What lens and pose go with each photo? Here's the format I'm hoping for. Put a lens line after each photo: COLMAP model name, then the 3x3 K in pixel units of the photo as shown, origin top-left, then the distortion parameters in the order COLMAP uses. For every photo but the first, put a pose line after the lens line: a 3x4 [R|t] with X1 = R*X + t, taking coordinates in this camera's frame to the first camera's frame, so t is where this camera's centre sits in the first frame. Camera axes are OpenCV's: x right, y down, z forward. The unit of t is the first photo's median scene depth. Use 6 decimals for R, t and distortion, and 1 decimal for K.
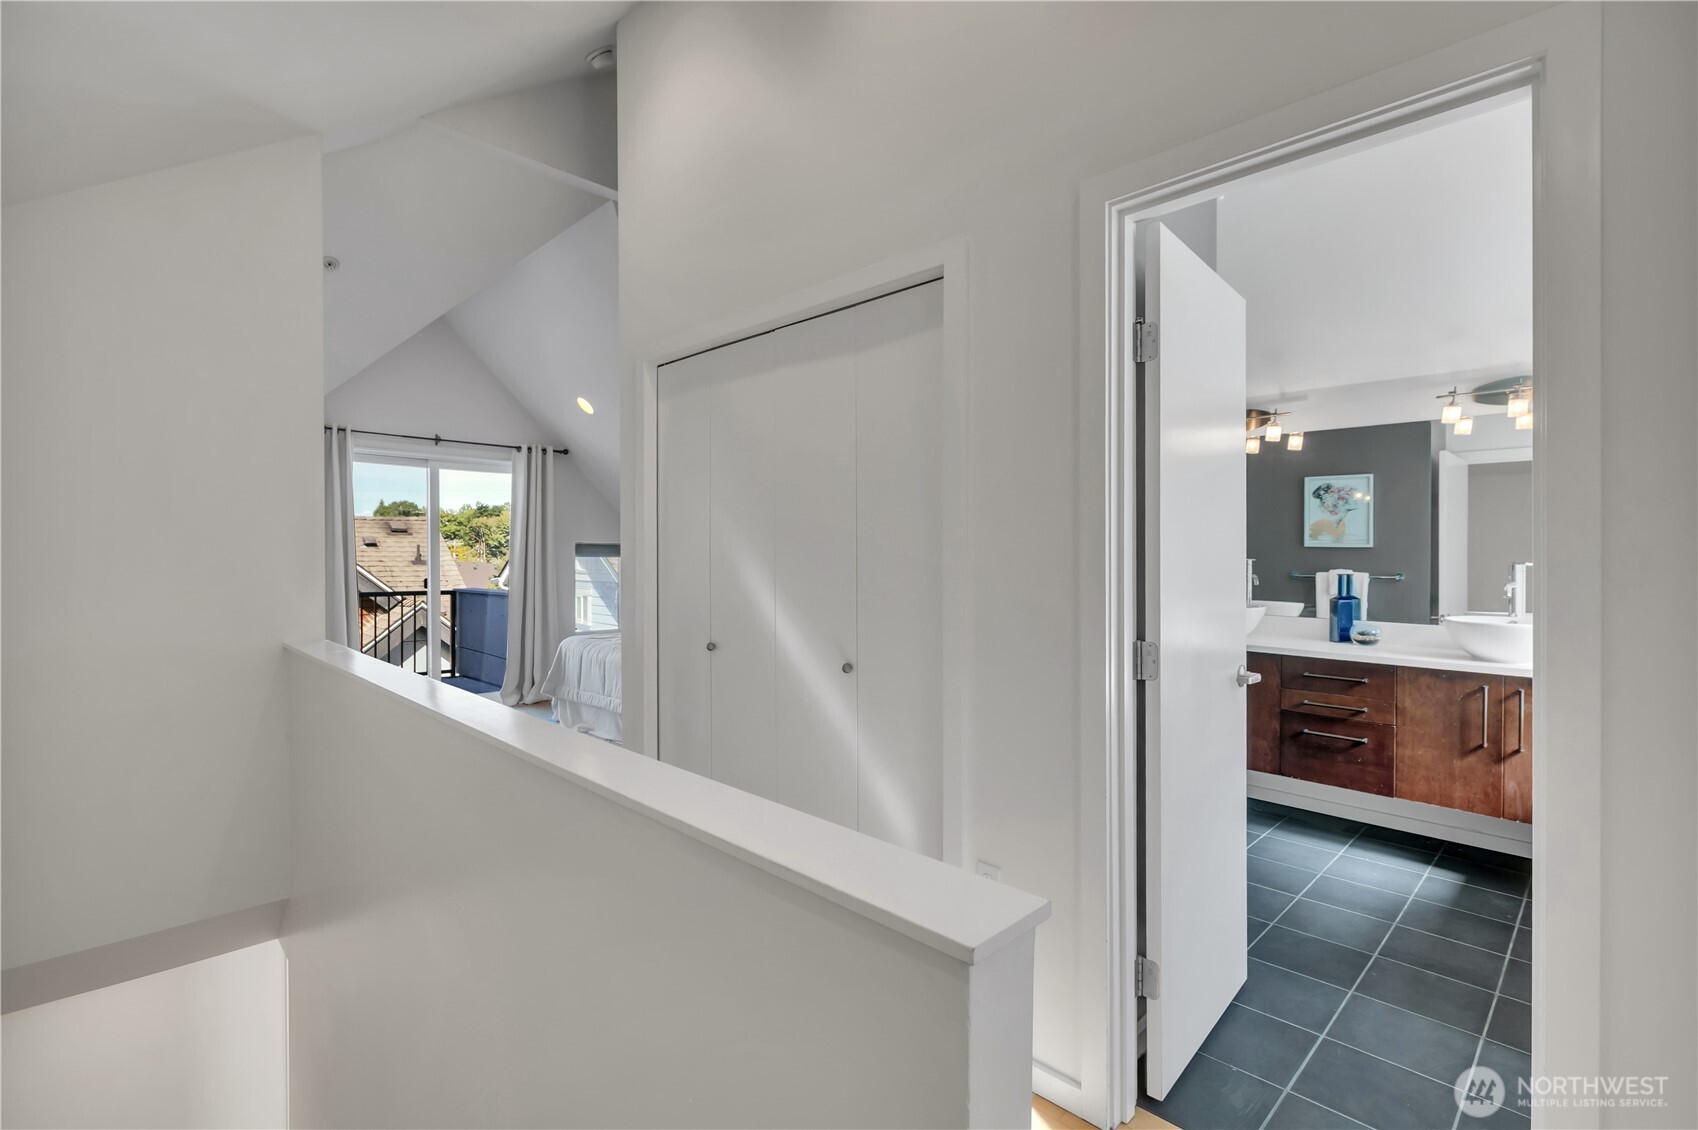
lens RADIAL K [[782.0, 0, 831.4], [0, 782.0, 542.7], [0, 0, 1]] dist [-0.005887, 0.001468]
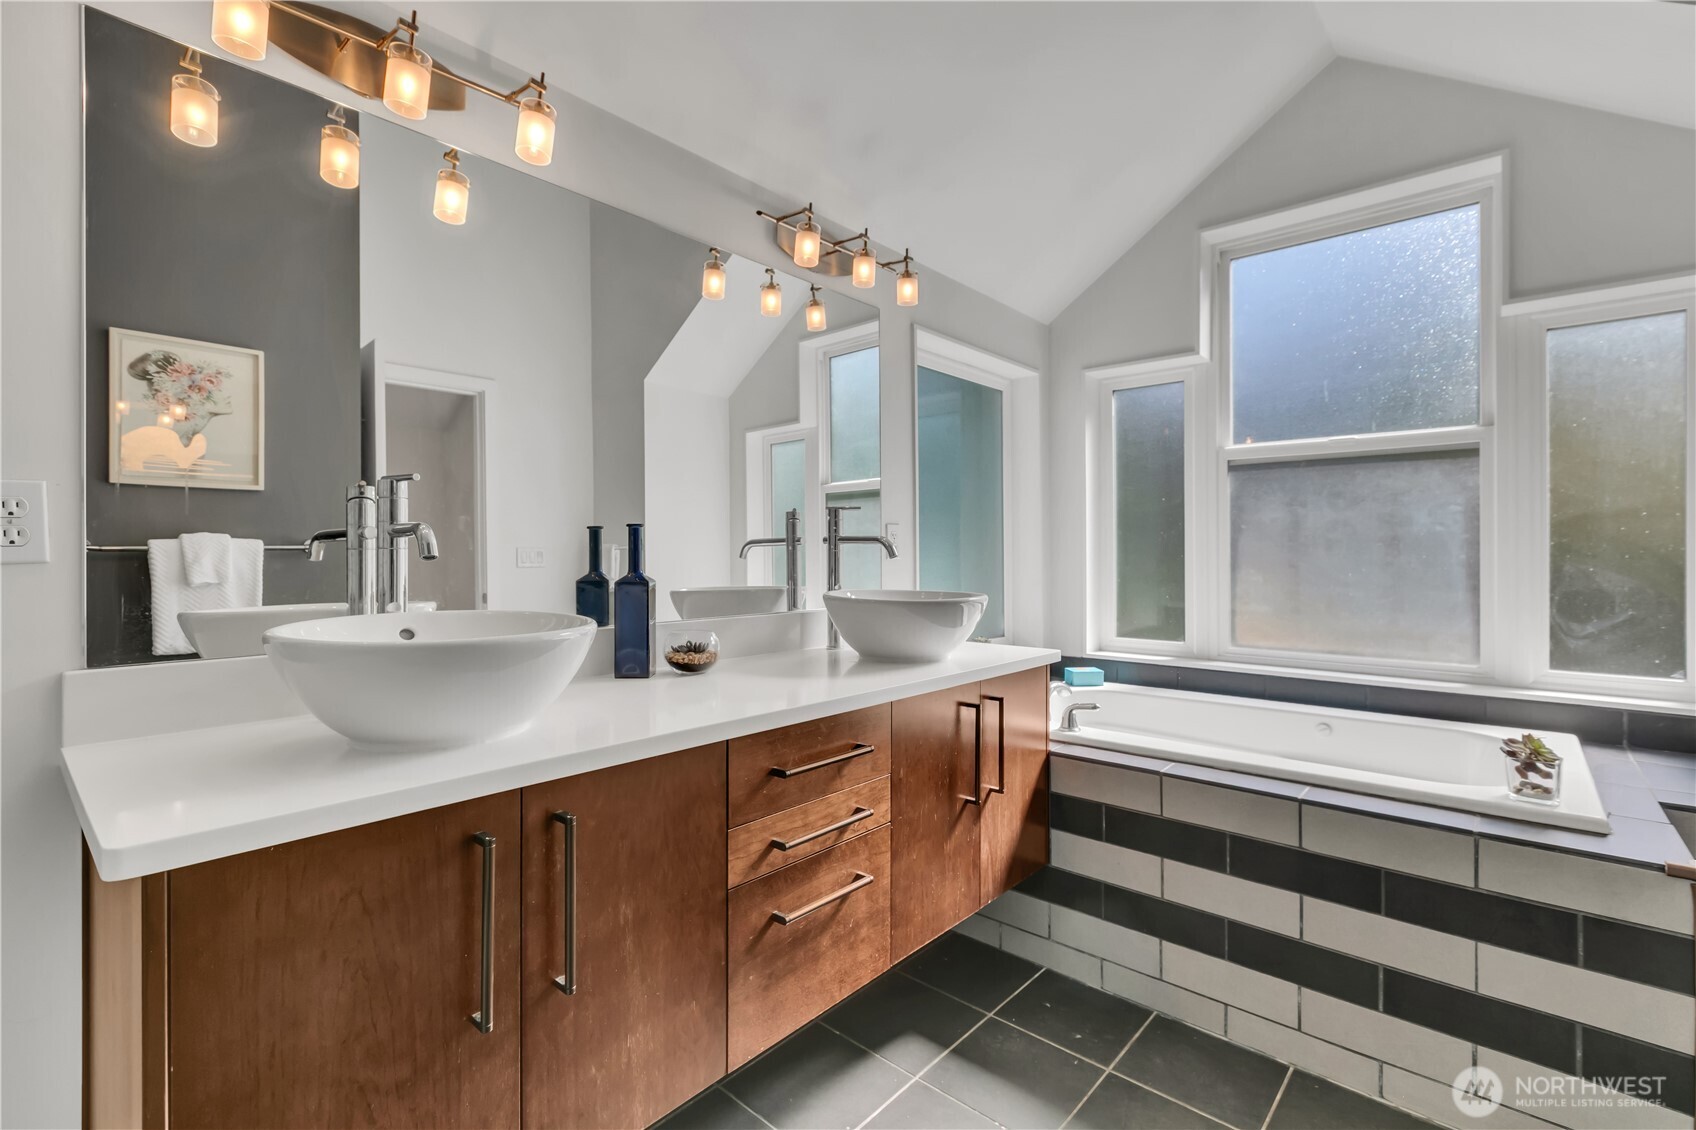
lens RADIAL K [[781.1, 0, 854.3], [0, 781.1, 535.8], [0, 0, 1]] dist [-0.005887, 0.001468]
pose [[-0.084339, 0.002978, 0.996433, 0.214389], [-0.013456, 0.999901, -0.004127, 0.051260], [-0.996346, -0.013756, -0.084291, 1.009855]]
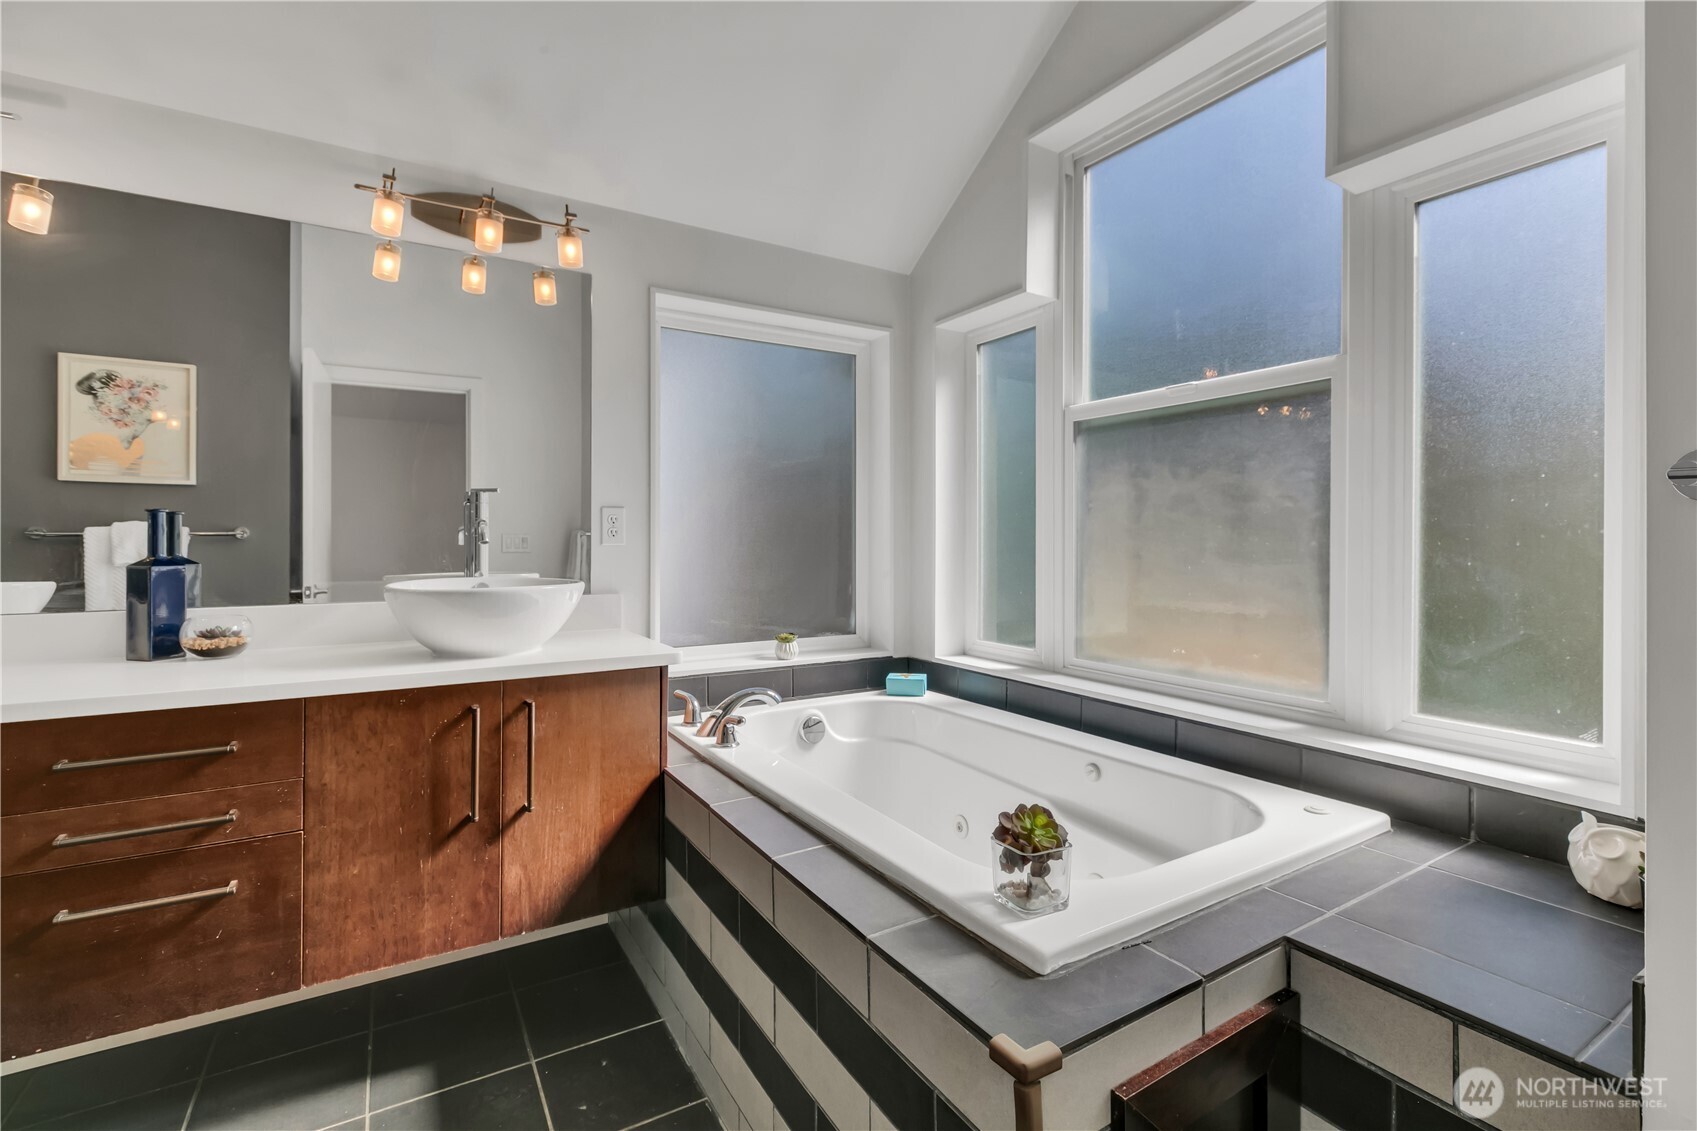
lens RADIAL K [[781.6, 0, 874.1], [0, 781.6, 531.6], [0, 0, 1]] dist [-0.005887, 0.001468]
pose [[0.215535, -0.006661, 0.976473, 0.332203], [-0.008667, 0.999924, 0.008734, 0.050292], [-0.976458, -0.010345, 0.215461, 0.545707]]
